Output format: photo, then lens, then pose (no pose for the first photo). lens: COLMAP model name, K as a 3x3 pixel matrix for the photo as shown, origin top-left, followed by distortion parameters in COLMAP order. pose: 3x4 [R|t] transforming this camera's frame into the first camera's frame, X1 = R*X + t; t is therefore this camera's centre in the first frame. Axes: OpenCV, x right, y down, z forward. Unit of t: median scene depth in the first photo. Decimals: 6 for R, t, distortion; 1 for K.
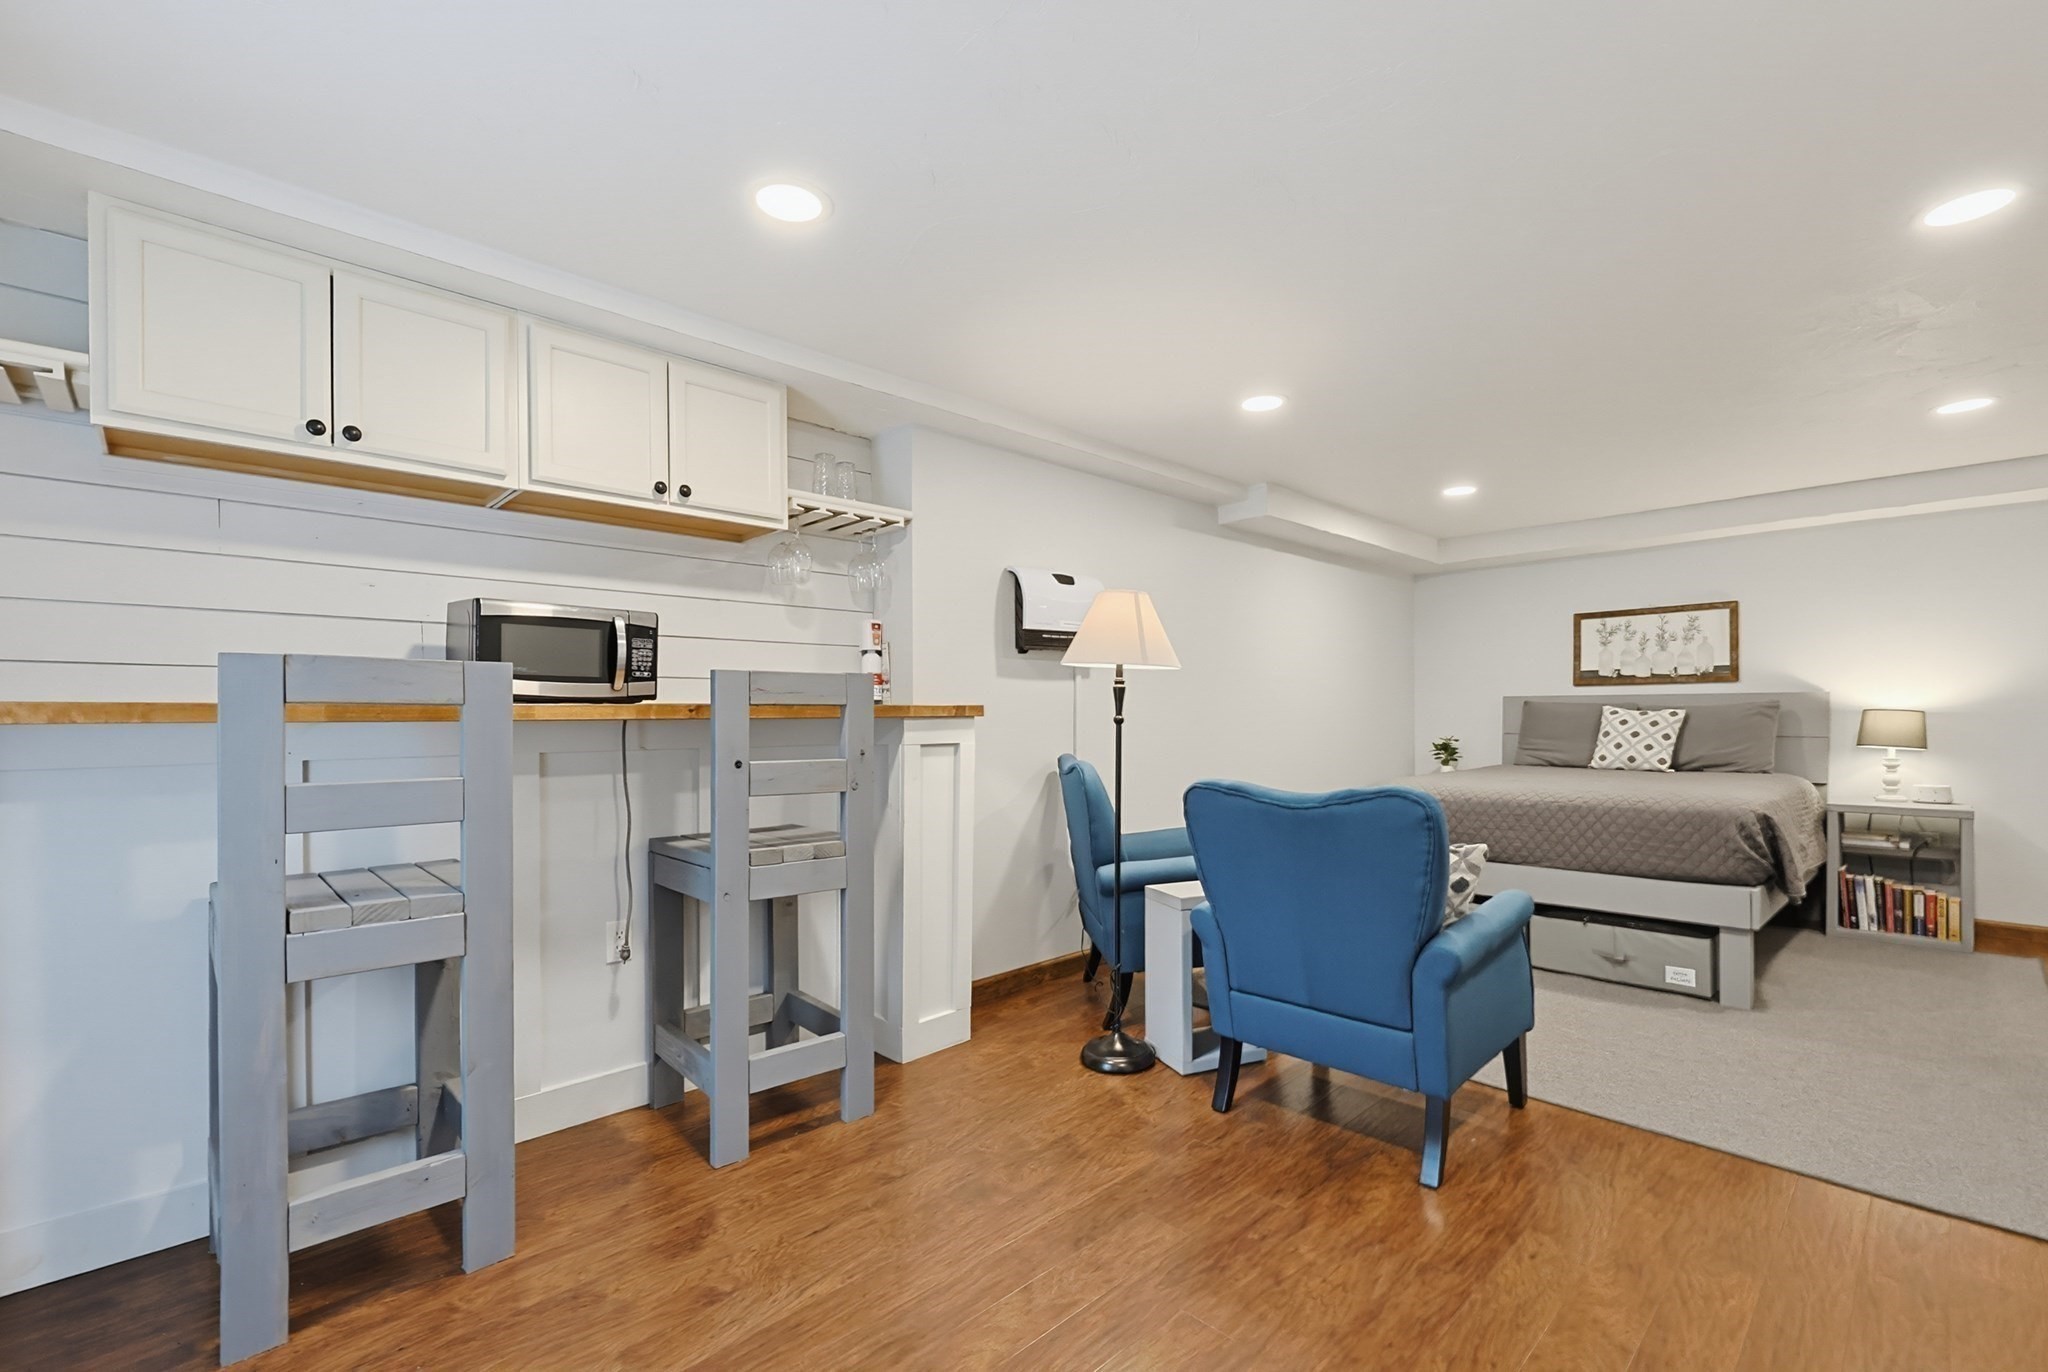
lens RADIAL K [[894.3, 0, 1022.5], [0, 894.3, 719.8], [0, 0, 1]] dist [-0.000572, -0.000272]
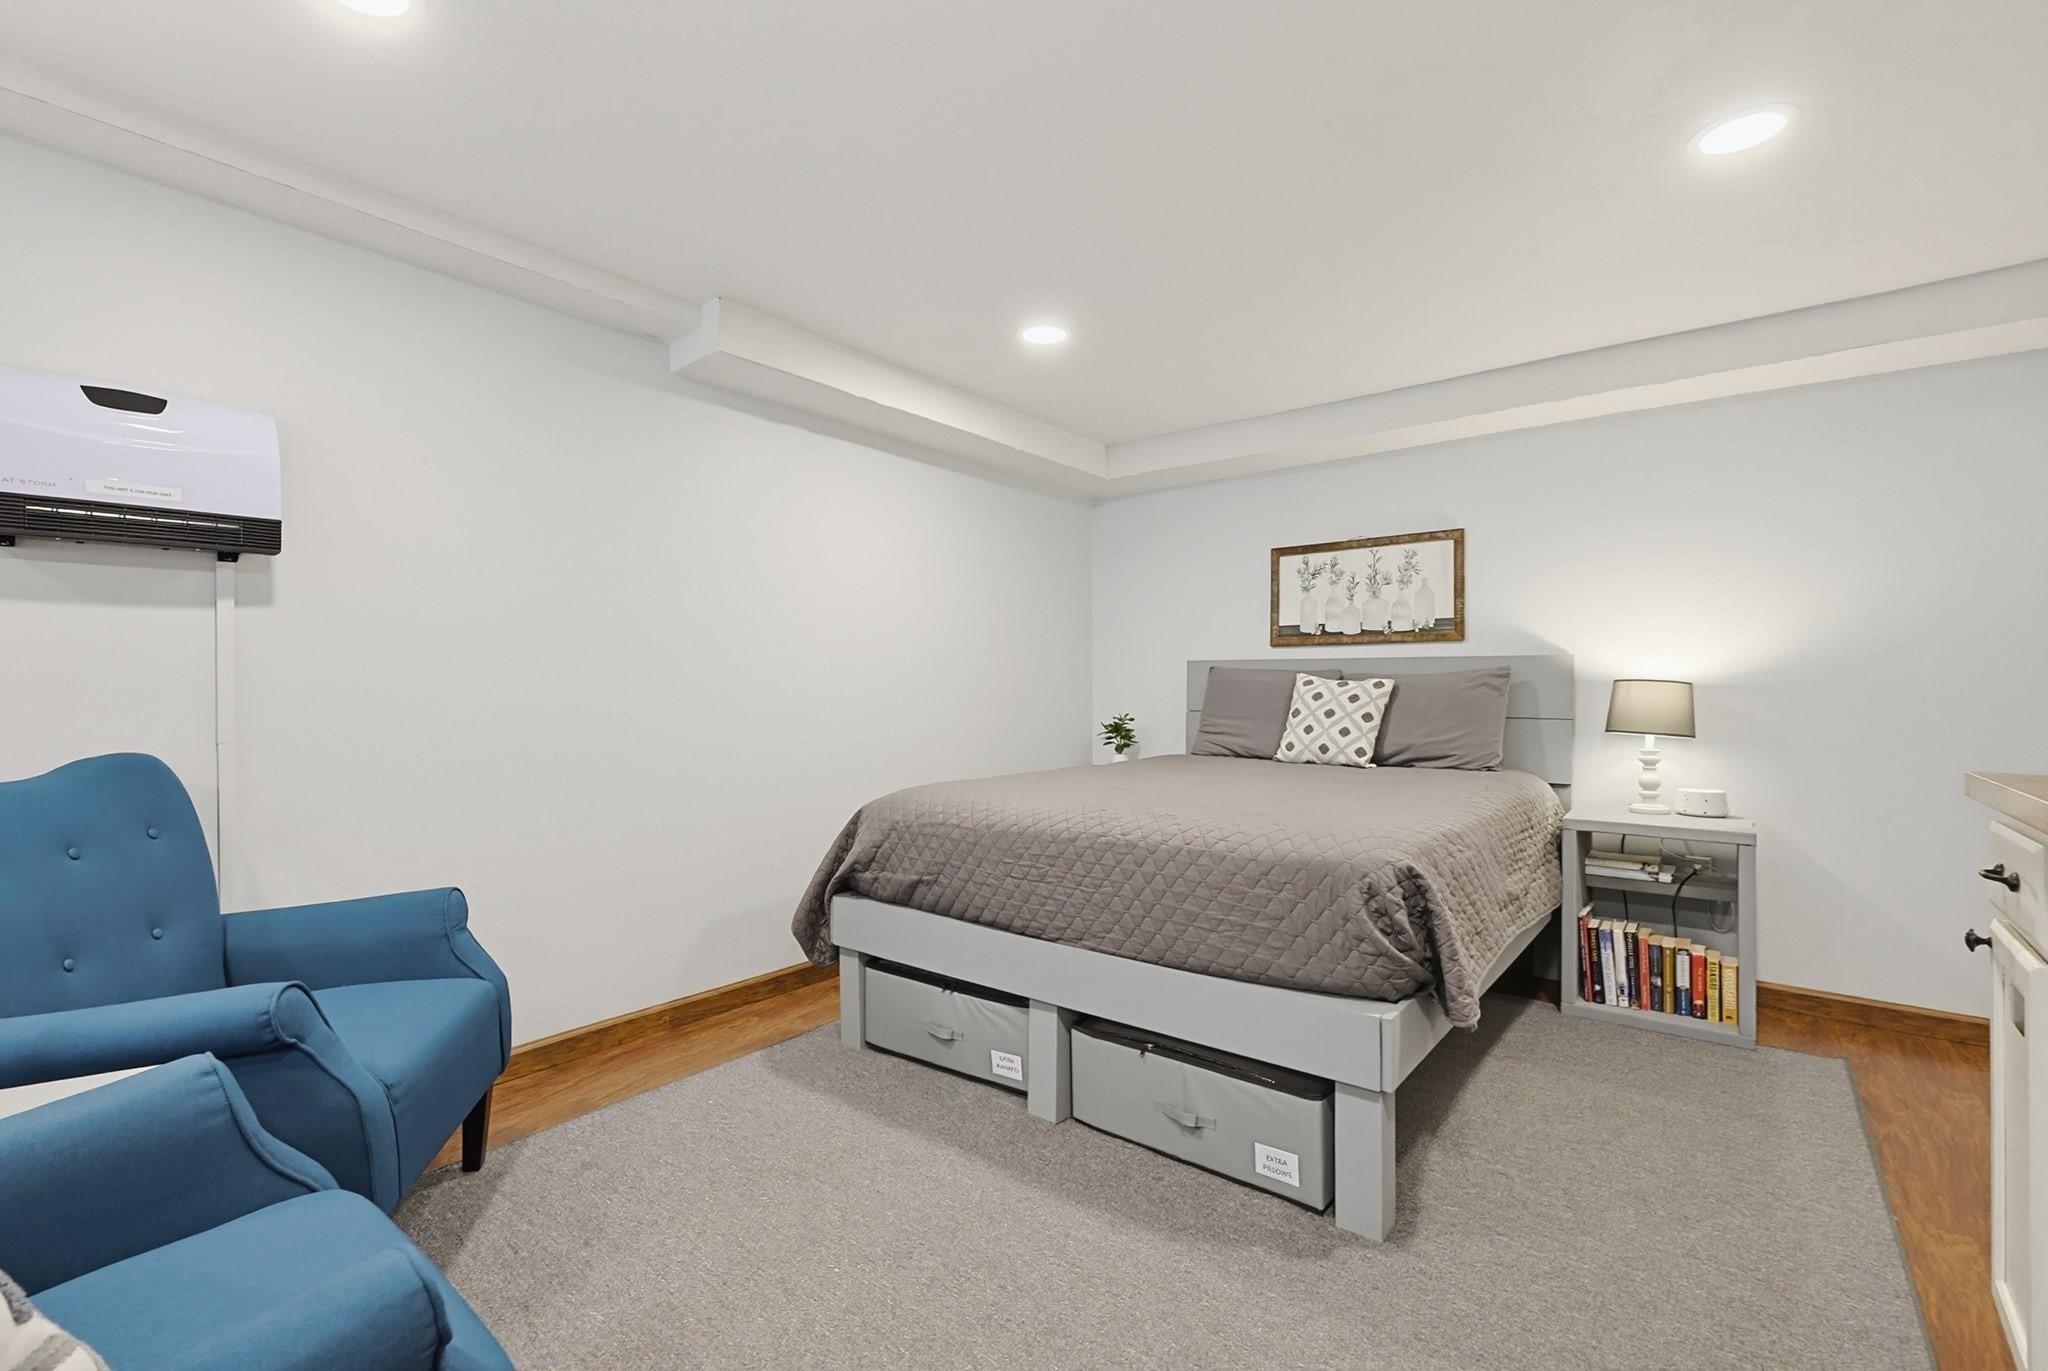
lens RADIAL K [[893.5, 0, 1018.1], [0, 893.5, 687.0], [0, 0, 1]] dist [0.000999, -0.000227]
pose [[0.991419, 0.007628, 0.130500, 0.393901], [-0.006824, 0.999955, -0.006603, 0.001959], [-0.130544, 0.005656, 0.991426, 0.374291]]
